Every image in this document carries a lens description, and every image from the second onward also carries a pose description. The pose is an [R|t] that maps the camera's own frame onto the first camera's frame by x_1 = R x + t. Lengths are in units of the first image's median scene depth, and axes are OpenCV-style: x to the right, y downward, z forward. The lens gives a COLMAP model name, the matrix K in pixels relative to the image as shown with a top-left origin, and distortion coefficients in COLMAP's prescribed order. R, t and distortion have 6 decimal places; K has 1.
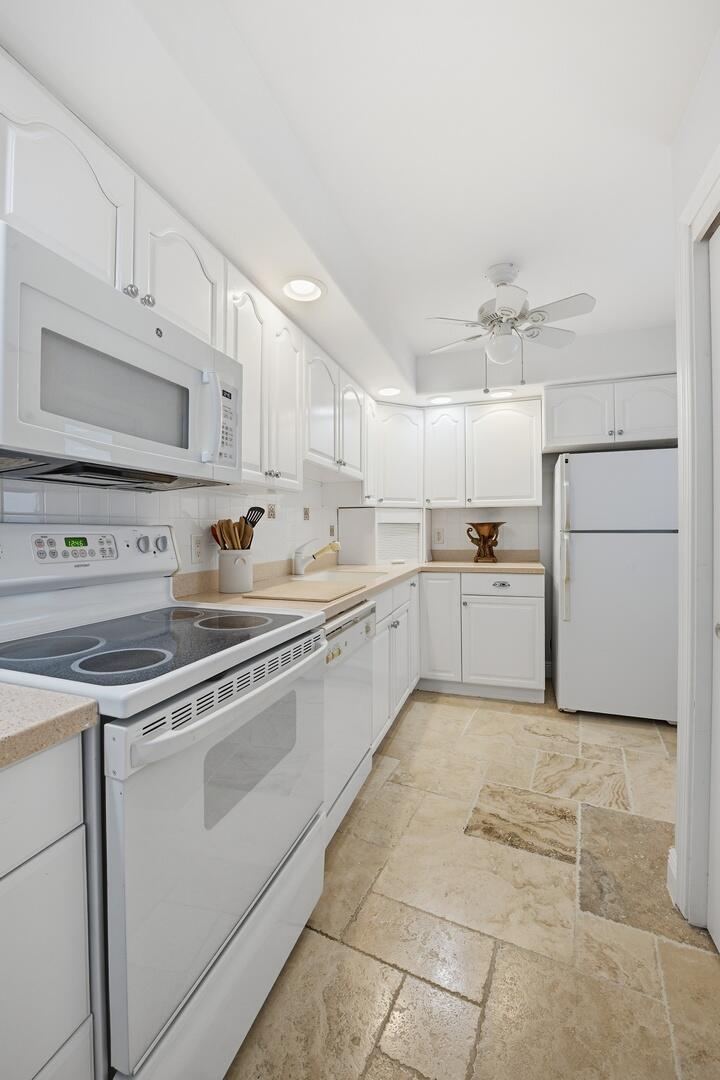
lens RADIAL K [[438.7, 0, 360.9], [0, 438.7, 533.0], [0, 0, 1]] dist [-0.024018, 0.001271]
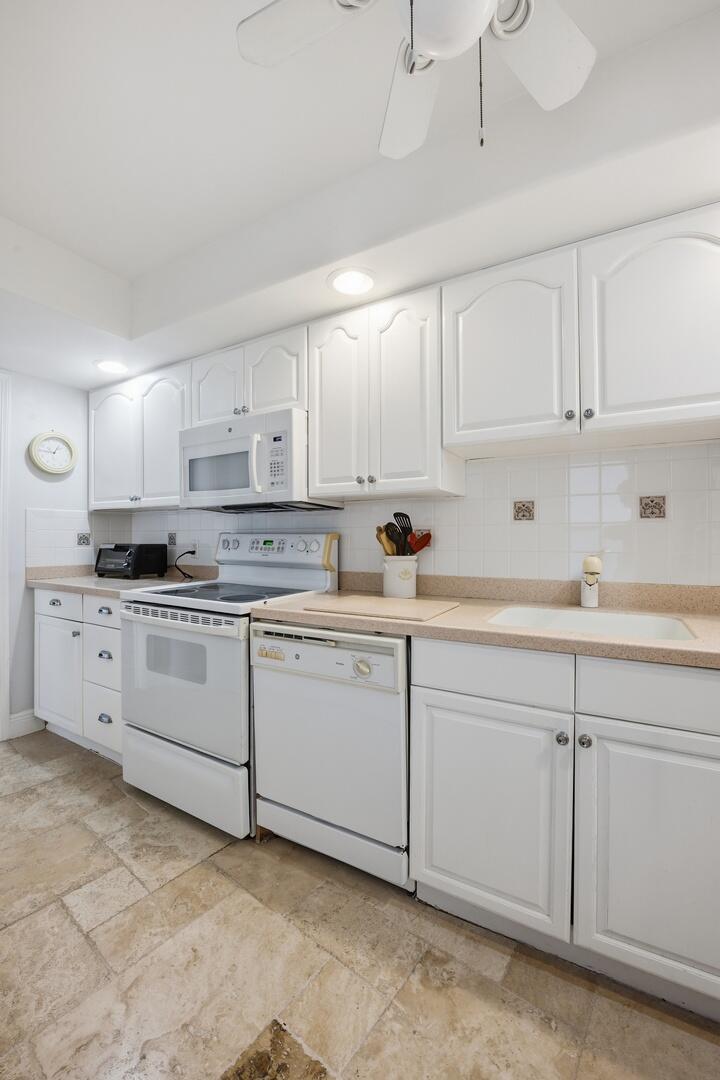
lens RADIAL K [[438.7, 0, 359.5], [0, 438.7, 537.4], [0, 0, 1]] dist [-0.024018, 0.001271]
pose [[-0.193201, 0.002600, -0.981156, 0.401420], [-0.005081, 0.999980, 0.003651, -0.004134], [0.981146, 0.005690, -0.193184, 0.606928]]
